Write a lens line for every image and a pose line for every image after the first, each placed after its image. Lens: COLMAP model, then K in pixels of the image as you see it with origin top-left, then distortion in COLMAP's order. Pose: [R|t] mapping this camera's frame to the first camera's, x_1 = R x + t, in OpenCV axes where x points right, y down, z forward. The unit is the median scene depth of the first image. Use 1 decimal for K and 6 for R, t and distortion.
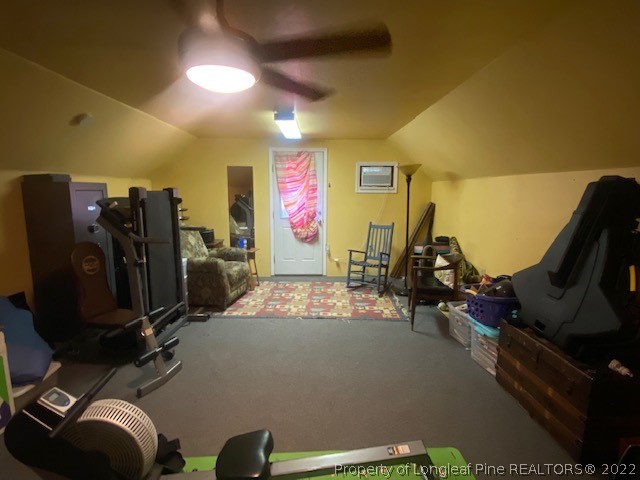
lens RADIAL K [[312.0, 0, 320.0], [0, 312.0, 240.0], [0, 0, 1]] dist [0.038660, -0.000368]
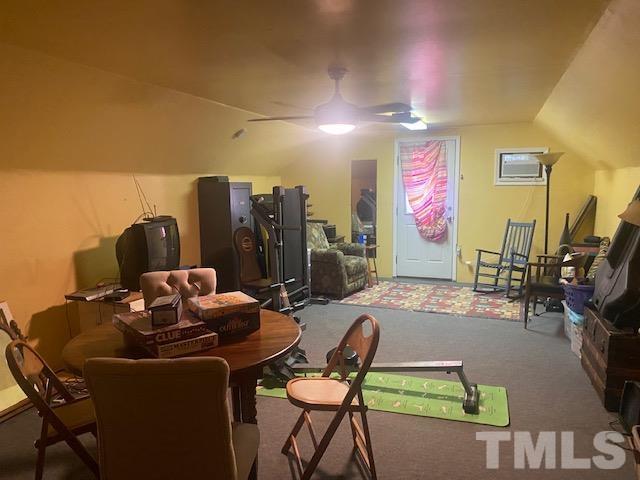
lens RADIAL K [[485.2, 0, 320.0], [0, 485.2, 240.0], [0, 0, 1]] dist [0.023976, -0.007064]
pose [[0.932459, 0.024801, -0.360424, 0.181438], [-0.036837, 0.998968, -0.026562, 0.060827], [0.359393, 0.038045, 0.932410, -0.478311]]
